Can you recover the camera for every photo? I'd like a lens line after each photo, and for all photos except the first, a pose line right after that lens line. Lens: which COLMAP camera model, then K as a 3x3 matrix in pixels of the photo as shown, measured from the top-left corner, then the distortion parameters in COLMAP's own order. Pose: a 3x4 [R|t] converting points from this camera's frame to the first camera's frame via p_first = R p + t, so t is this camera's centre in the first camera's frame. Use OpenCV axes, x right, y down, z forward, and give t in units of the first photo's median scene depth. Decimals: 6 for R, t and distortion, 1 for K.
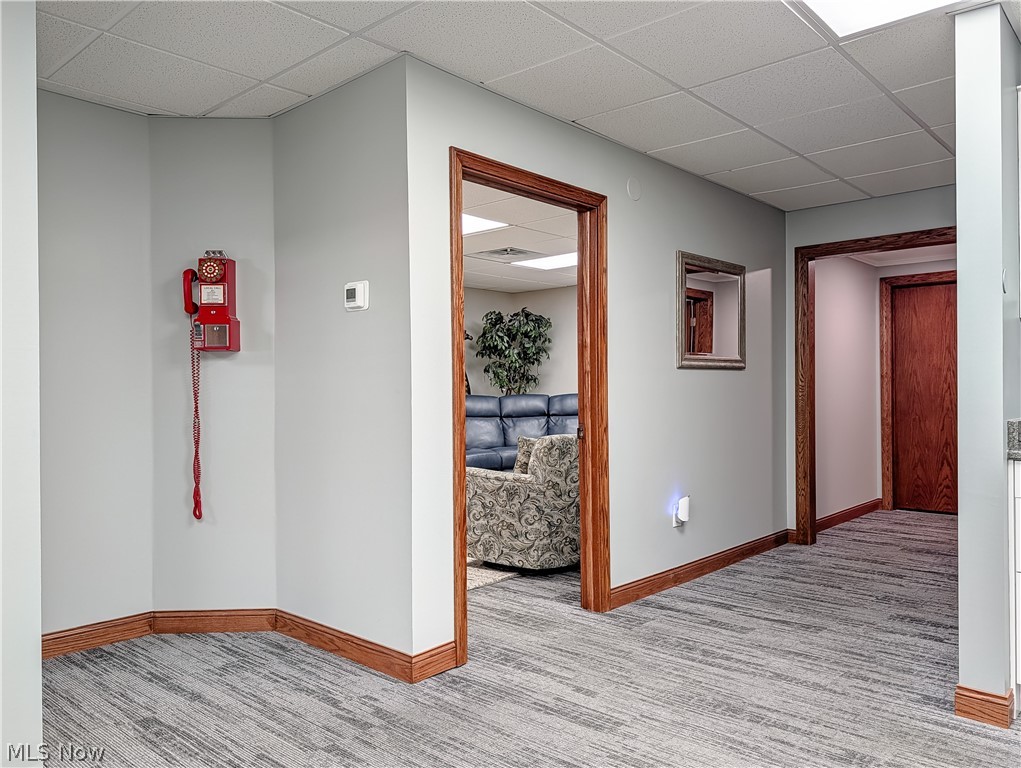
lens RADIAL K [[771.0, 0, 510.5], [0, 771.0, 384.0], [0, 0, 1]] dist [0.002200, -0.043996]
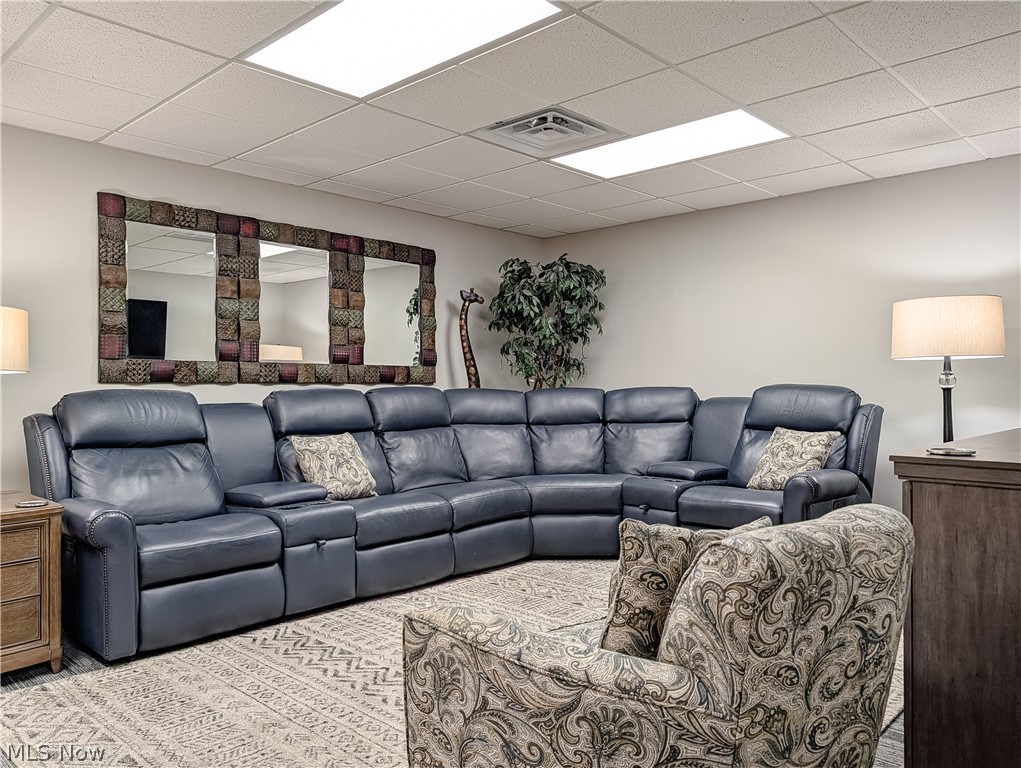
lens RADIAL K [[771.0, 0, 510.5], [0, 771.0, 384.0], [0, 0, 1]] dist [0.002200, -0.043996]
pose [[0.999843, 0.005928, -0.016719, -0.015654], [-0.005805, 0.999956, 0.007426, 0.005613], [0.016762, -0.007328, 0.999833, 0.361310]]
